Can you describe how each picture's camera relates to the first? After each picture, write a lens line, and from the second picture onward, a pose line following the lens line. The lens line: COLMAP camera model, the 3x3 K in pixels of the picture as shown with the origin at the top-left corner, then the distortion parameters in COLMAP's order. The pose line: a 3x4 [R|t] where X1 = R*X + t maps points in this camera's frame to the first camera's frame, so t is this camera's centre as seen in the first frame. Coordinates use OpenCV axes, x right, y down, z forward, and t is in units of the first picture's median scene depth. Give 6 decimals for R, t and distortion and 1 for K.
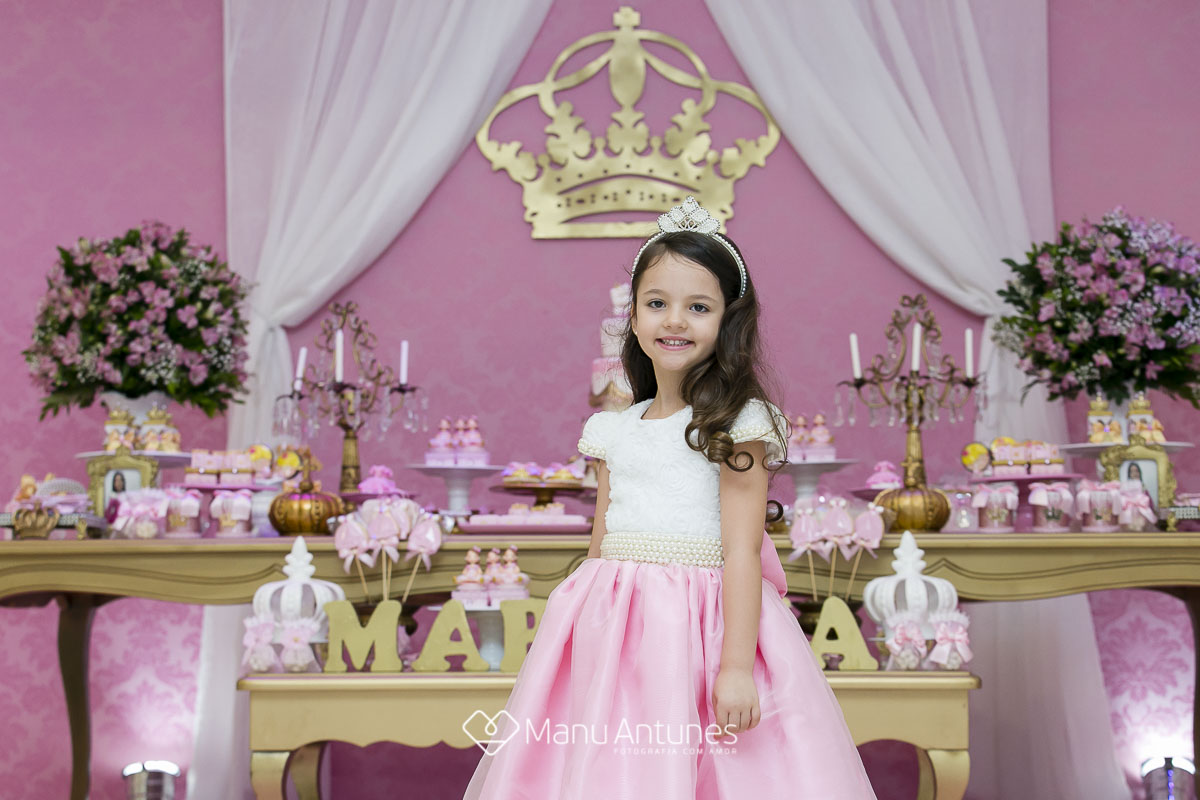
lens RADIAL K [[2554.5, 0, 580.5], [0, 2554.5, 399.3], [0, 0, 1]] dist [0.075312, -0.143127]
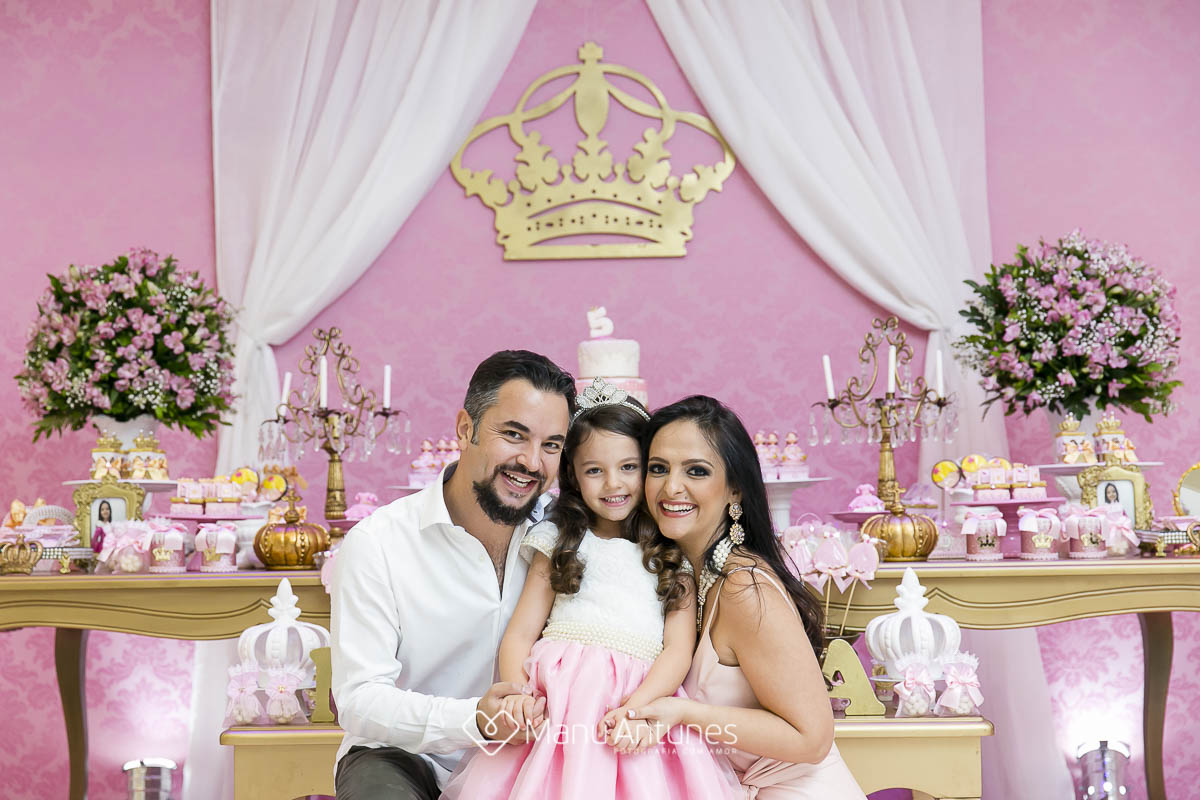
lens RADIAL K [[1927.4, 0, 573.0], [0, 1927.4, 386.4], [0, 0, 1]] dist [-0.013968, 0.017585]
pose [[0.999359, -0.008767, 0.034697, -0.021796], [0.008304, 0.999875, 0.013457, -0.024276], [-0.034811, -0.013161, 0.999307, 0.230626]]
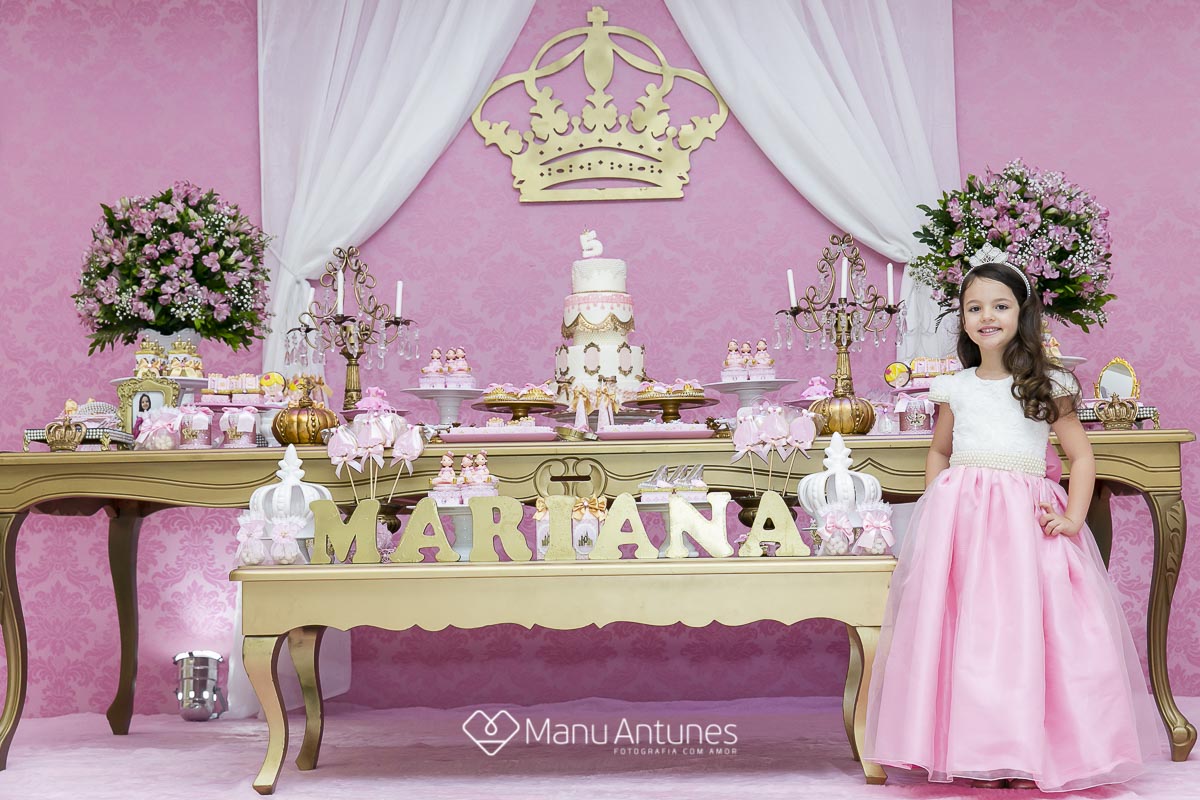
lens RADIAL K [[1881.1, 0, 630.5], [0, 1881.1, 376.1], [0, 0, 1]] dist [-0.011977, 0.004612]
pose [[0.999867, -0.011250, 0.011819, 0.024698], [0.011320, 0.999918, -0.005933, 0.026717], [-0.011751, 0.006066, 0.999913, 0.156617]]
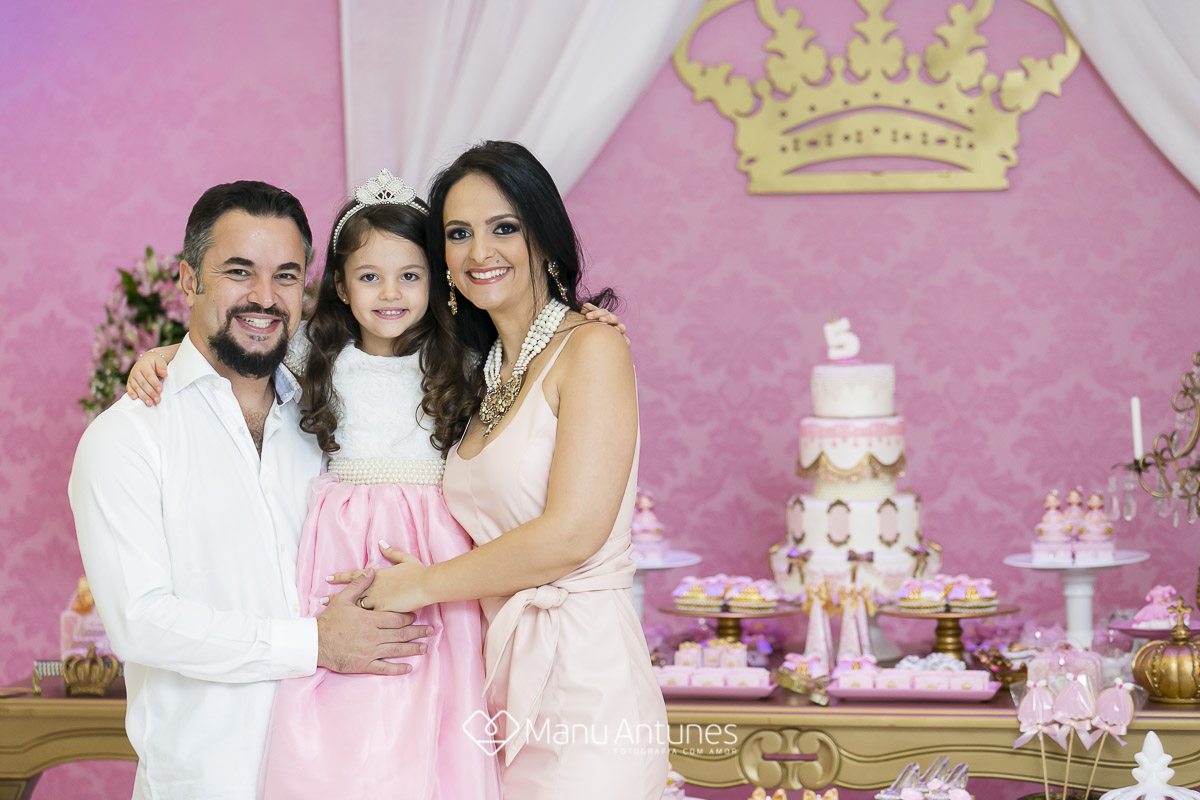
lens RADIAL K [[4057.4, 0, 600.0], [0, 4057.4, 400.0], [0, 0, 1]] dist [0.050261, -3.020158]
pose [[0.993129, -0.001748, -0.117012, 0.089857], [0.017429, 0.990947, 0.133121, -0.189417], [0.115720, -0.134246, 0.984168, -0.212340]]
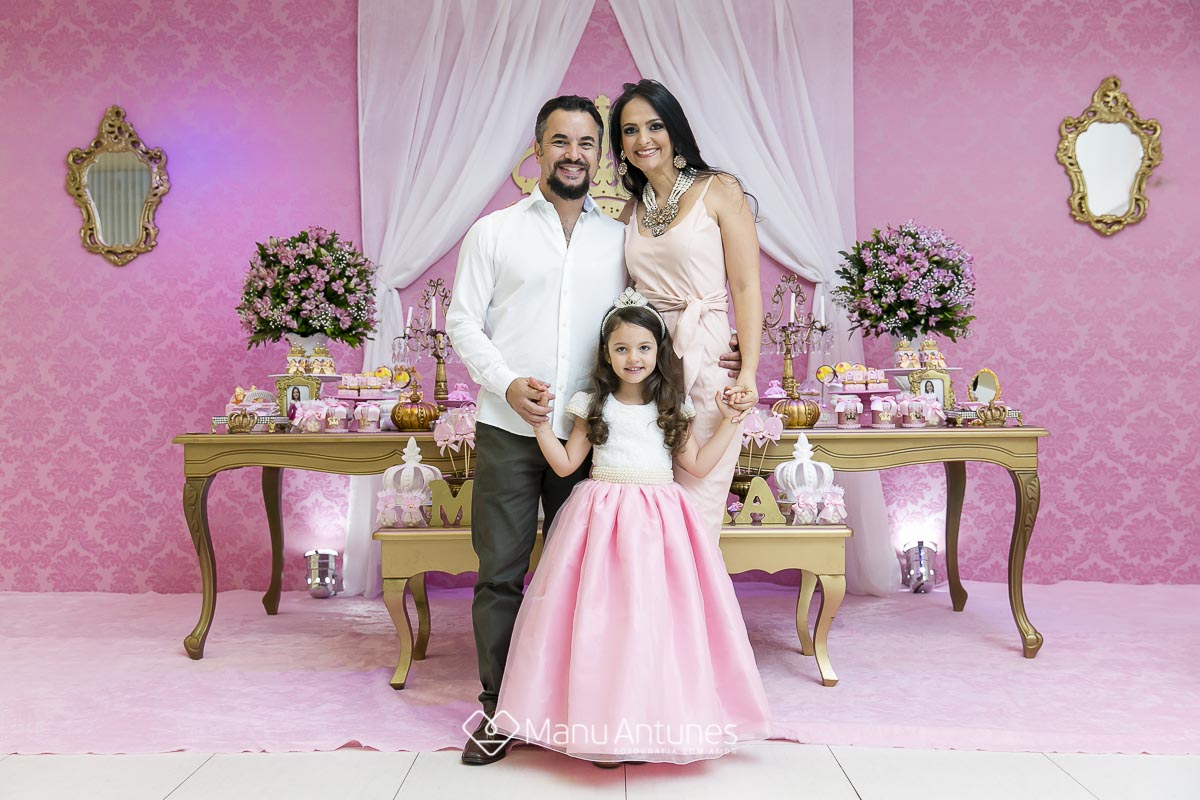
lens RADIAL K [[1246.9, 0, 594.0], [0, 1246.9, 391.0], [0, 0, 1]] dist [0.018965, -0.012786]
pose [[0.998969, -0.004032, 0.045225, -0.029144], [0.000605, 0.997142, 0.075541, -0.026829], [-0.045400, -0.075436, 0.996117, 0.210637]]
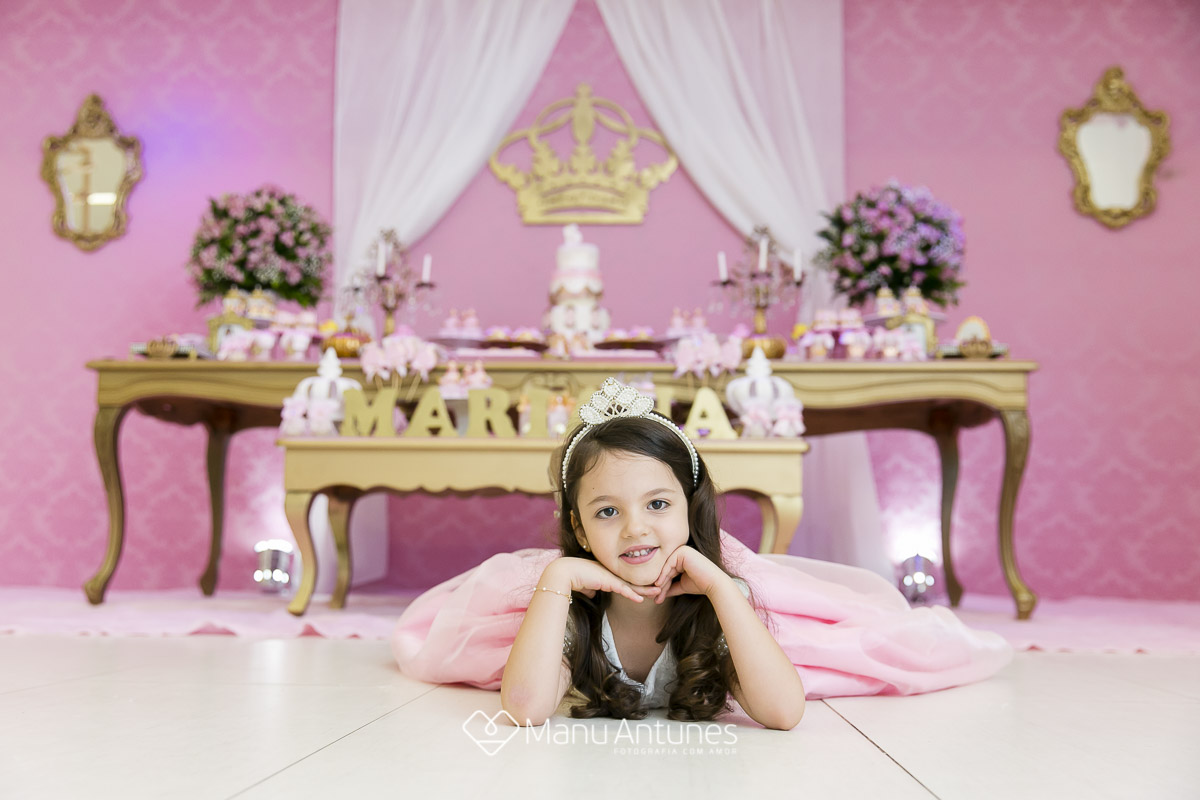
lens RADIAL K [[1212.1, 0, 593.5], [0, 1212.1, 400.8], [0, 0, 1]] dist [0.009783, 0.016385]
pose [[0.999857, 0.016847, 0.001365, 0.031167], [-0.016772, 0.998929, -0.043125, 0.094950], [-0.002090, 0.043096, 0.999069, 0.283589]]
